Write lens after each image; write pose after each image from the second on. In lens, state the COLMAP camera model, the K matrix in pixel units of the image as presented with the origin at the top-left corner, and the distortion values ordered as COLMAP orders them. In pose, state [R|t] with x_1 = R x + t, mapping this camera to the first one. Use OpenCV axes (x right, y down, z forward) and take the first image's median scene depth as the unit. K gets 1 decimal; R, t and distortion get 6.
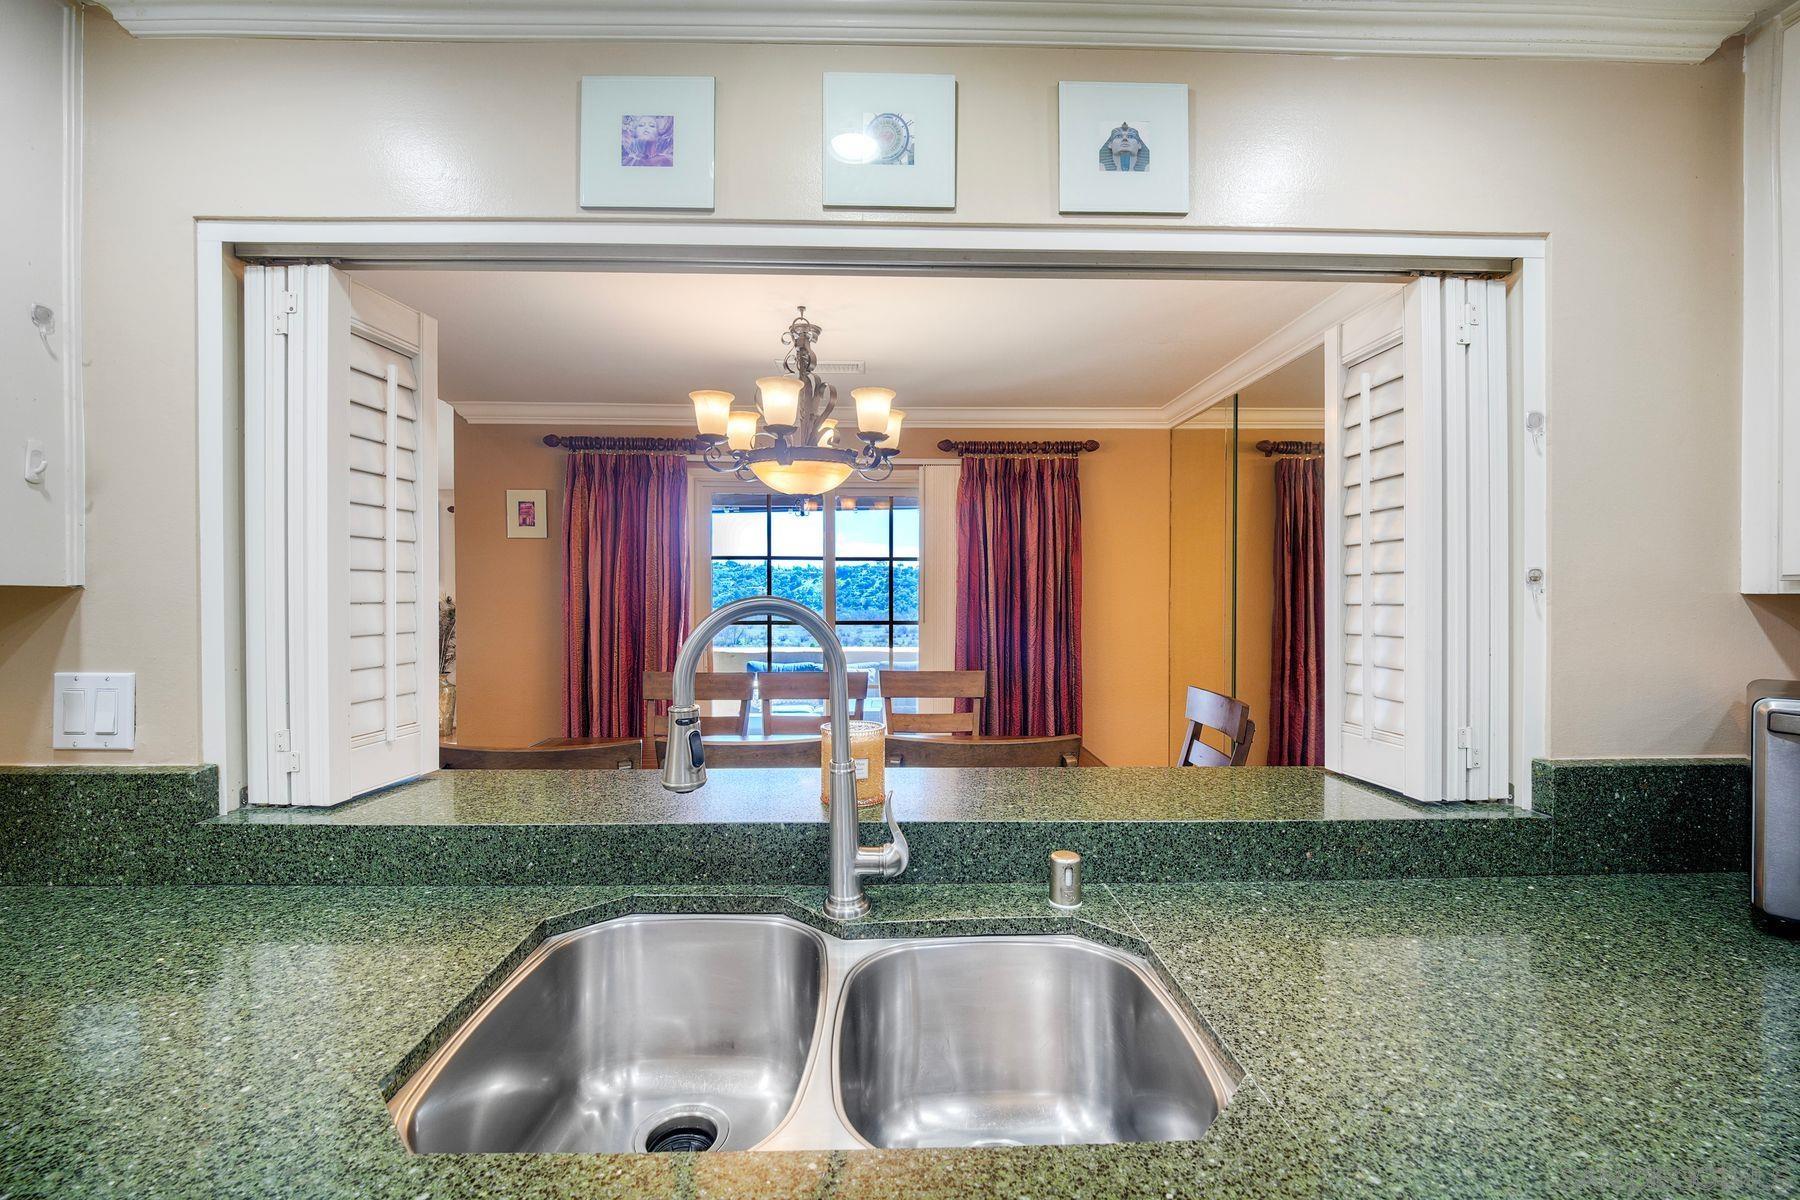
lens RADIAL K [[742.2, 0, 908.2], [0, 742.2, 594.5], [0, 0, 1]] dist [0.002625, -0.010188]
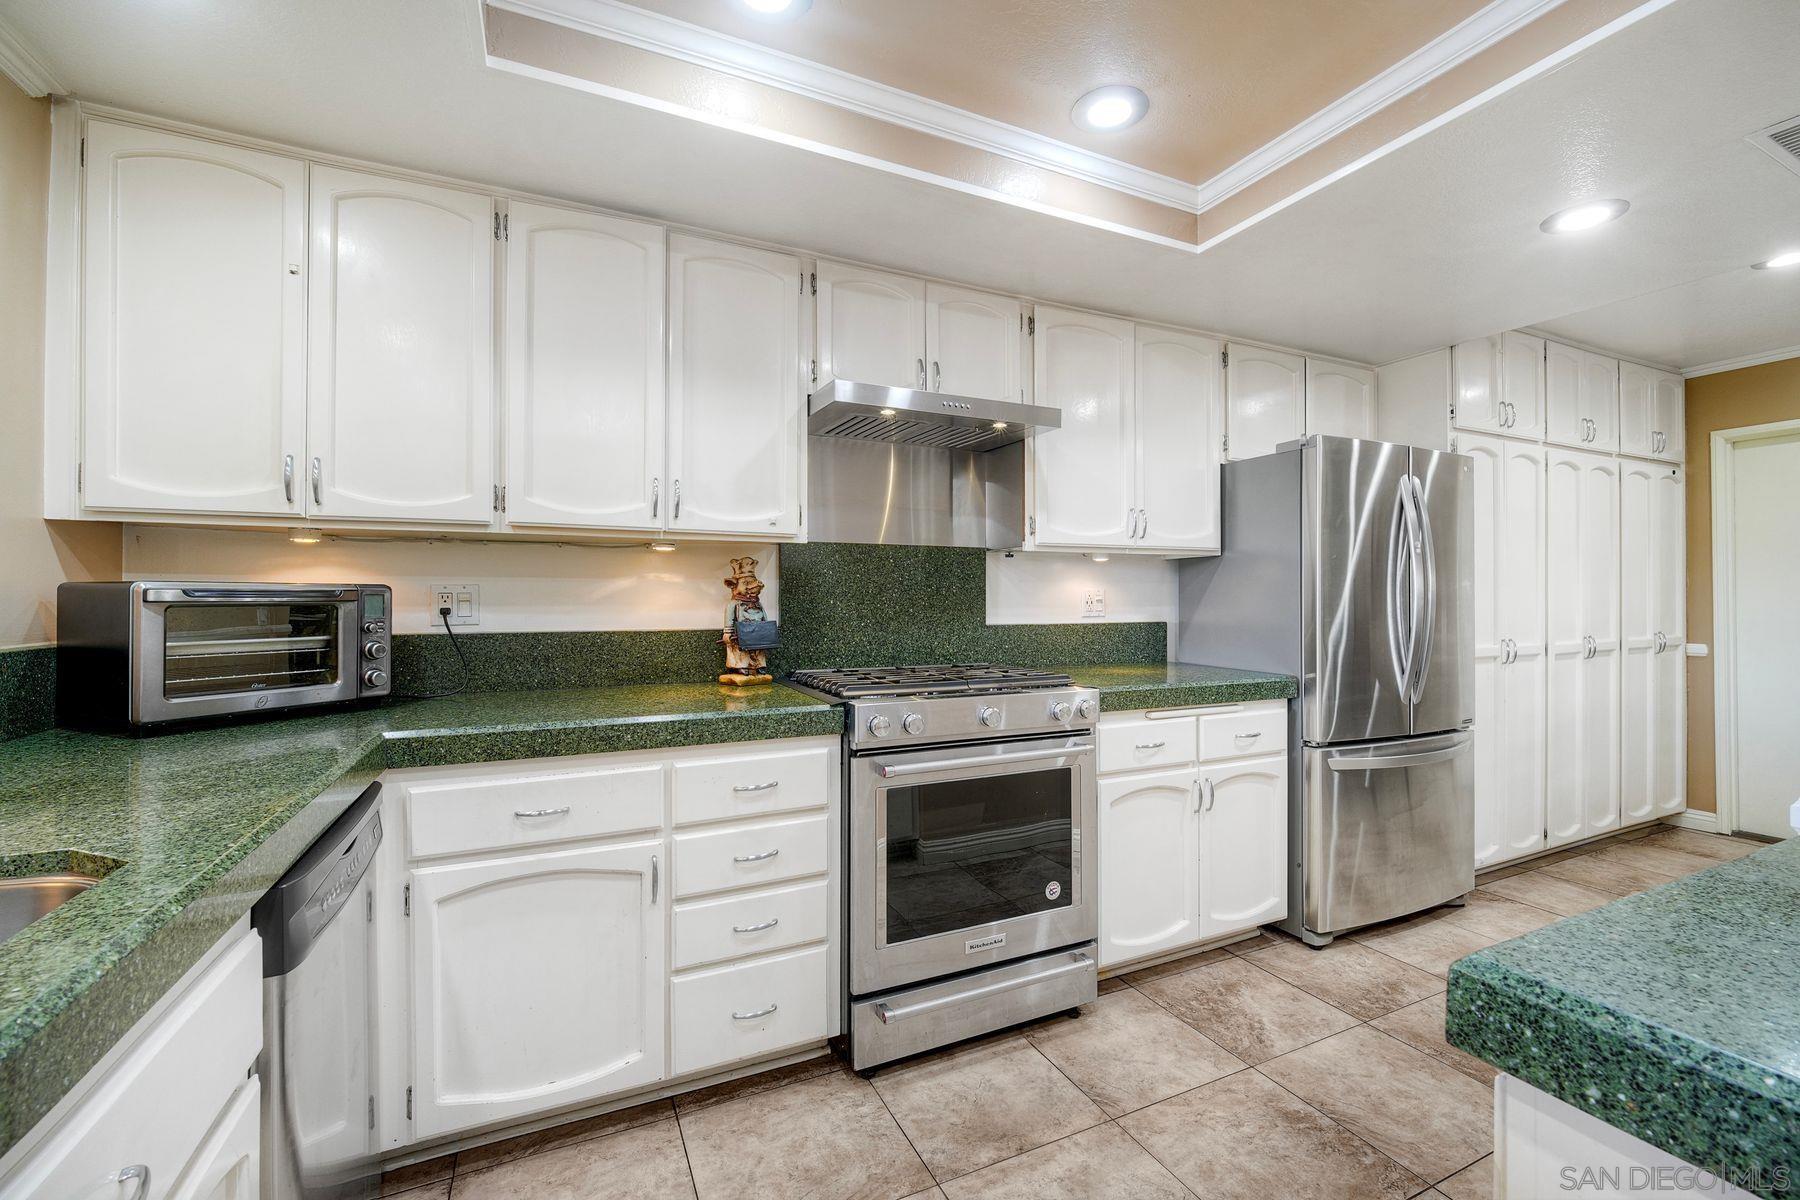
lens RADIAL K [[742.2, 0, 908.2], [0, 742.2, 594.5], [0, 0, 1]] dist [0.002625, -0.010188]
pose [[-0.420142, 0.007651, 0.907426, -0.693916], [0.002272, 0.999970, -0.007379, 0.150537], [-0.907456, -0.001039, -0.420147, 0.160505]]
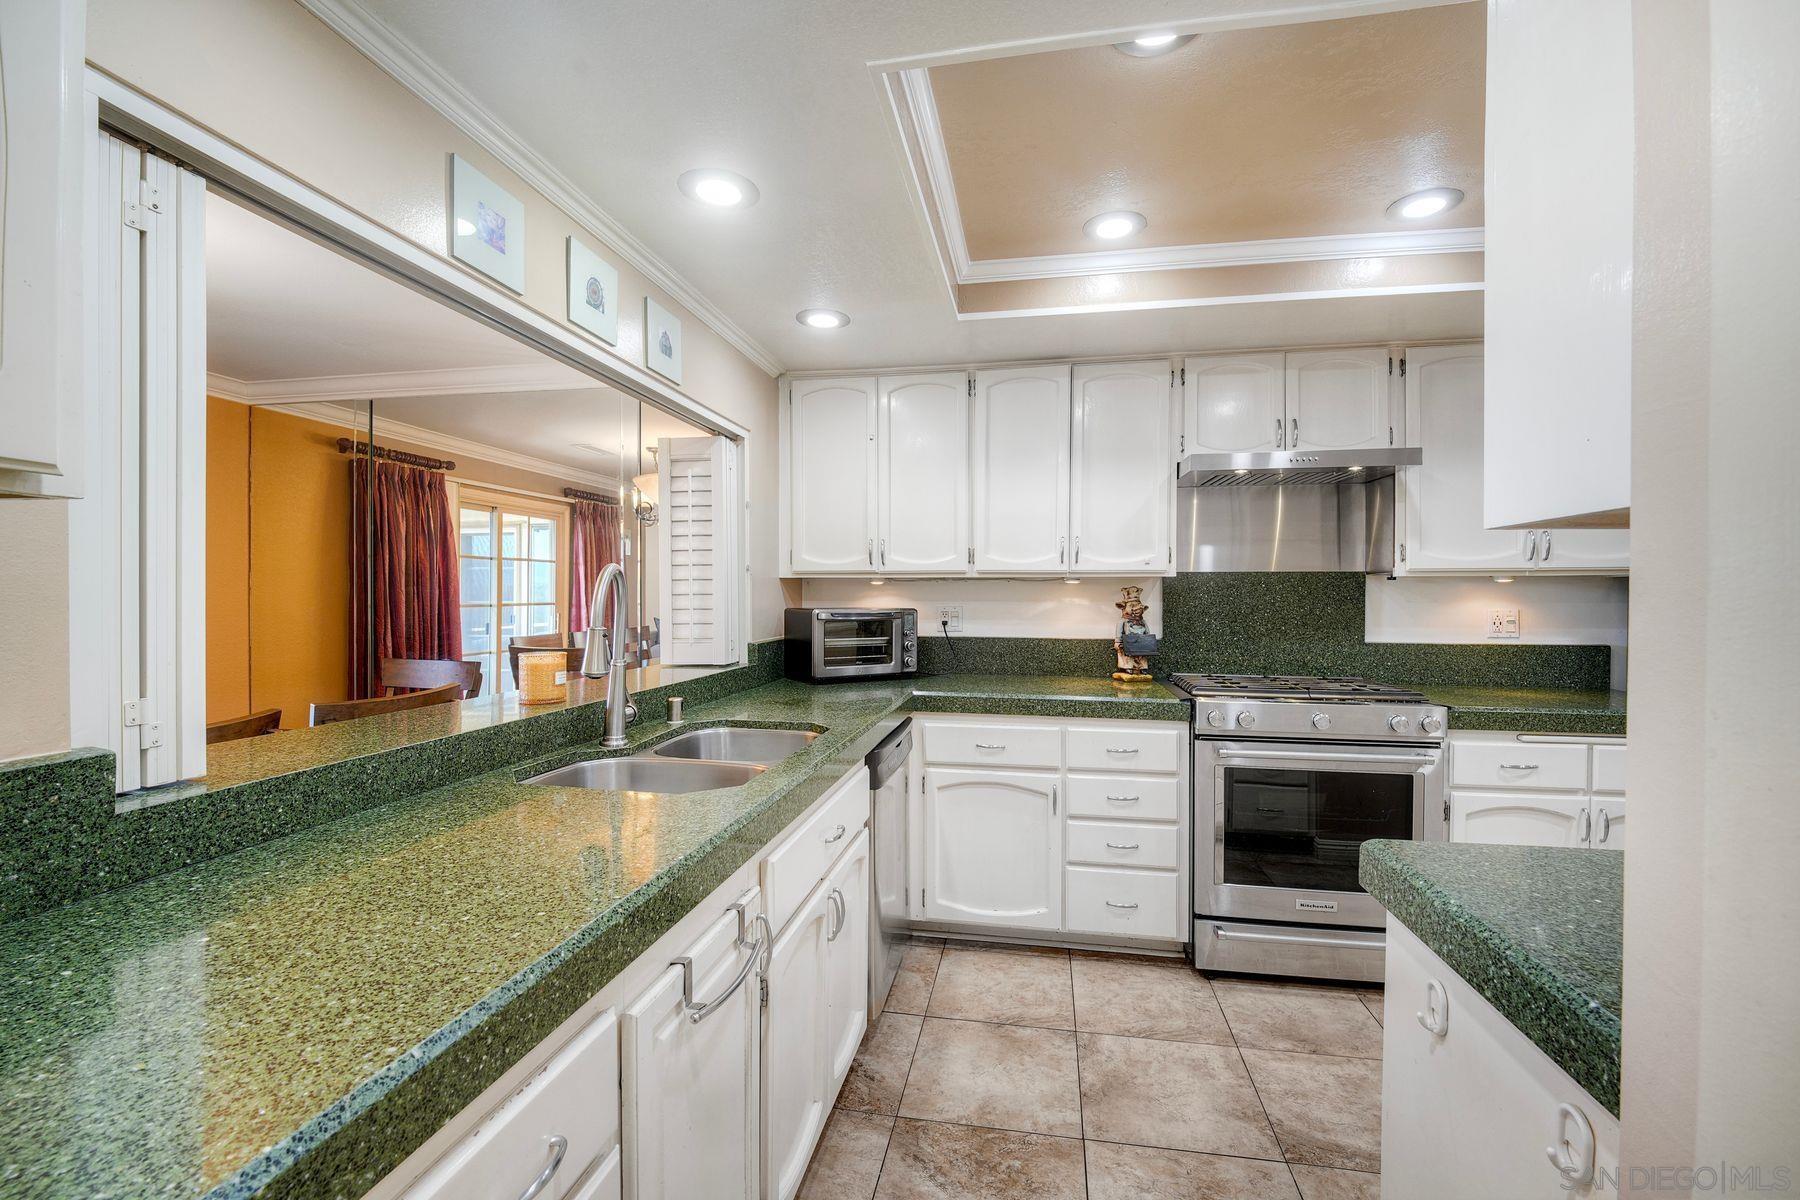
lens RADIAL K [[761.0, 0, 892.4], [0, 761.0, 591.9], [0, 0, 1]] dist [0.001243, -0.010542]
pose [[0.213052, 0.006399, 0.977020, -1.600557], [-0.000141, 0.999979, -0.006519, 0.070479], [-0.977041, 0.001252, 0.213048, -0.021143]]
